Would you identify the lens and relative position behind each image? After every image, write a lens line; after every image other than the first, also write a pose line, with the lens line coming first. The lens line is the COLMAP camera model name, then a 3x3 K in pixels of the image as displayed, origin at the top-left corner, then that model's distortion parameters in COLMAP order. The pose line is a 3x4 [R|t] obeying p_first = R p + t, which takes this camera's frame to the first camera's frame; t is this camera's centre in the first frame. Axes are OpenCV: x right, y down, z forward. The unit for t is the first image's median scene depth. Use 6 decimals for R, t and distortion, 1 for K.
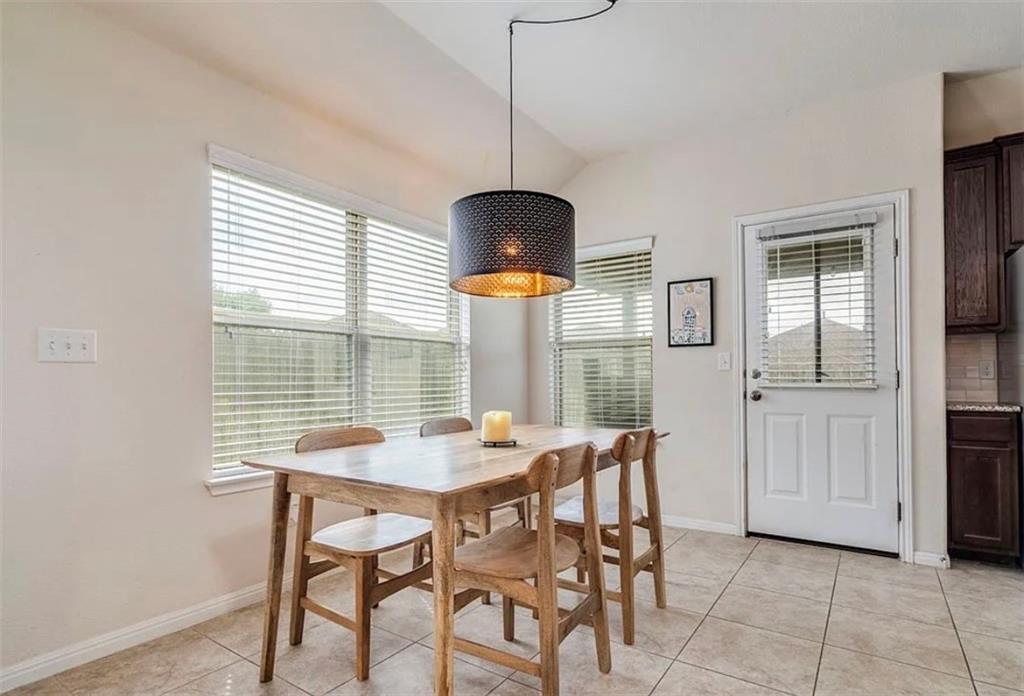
lens RADIAL K [[529.8, 0, 520.3], [0, 529.8, 372.0], [0, 0, 1]] dist [0.002830, 0.000009]
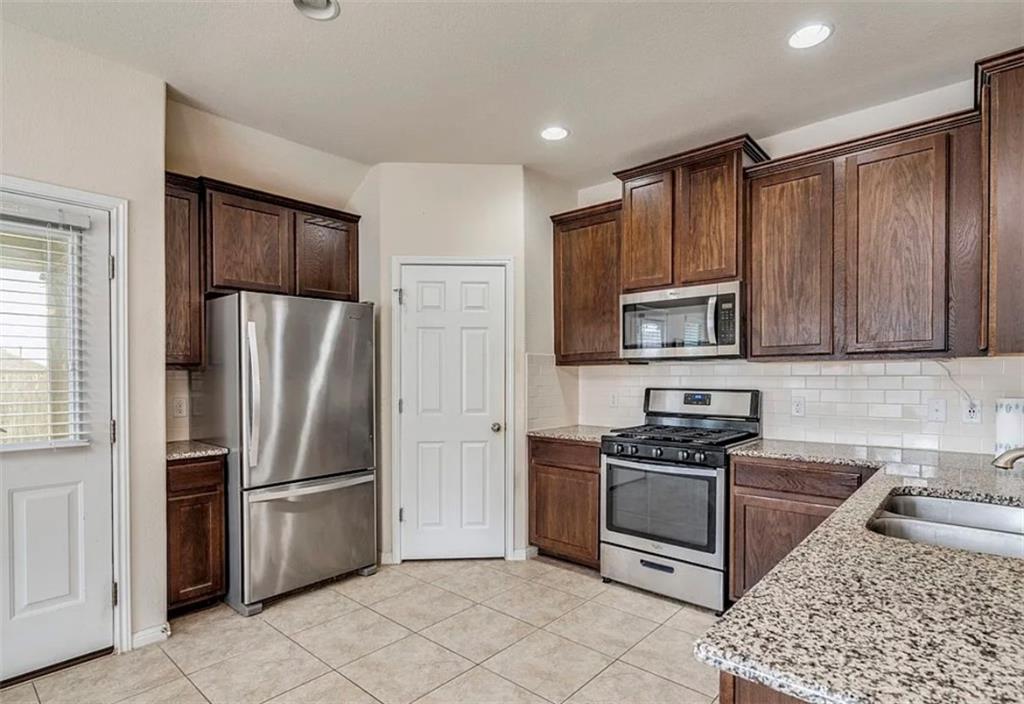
lens RADIAL K [[523.5, 0, 516.3], [0, 523.5, 379.4], [0, 0, 1]] dist [-0.000826, -0.000864]
pose [[0.132683, -0.004714, 0.991147, 0.003843], [-0.013426, 0.999888, 0.006552, -0.079562], [-0.991068, -0.014176, 0.132605, 0.290251]]
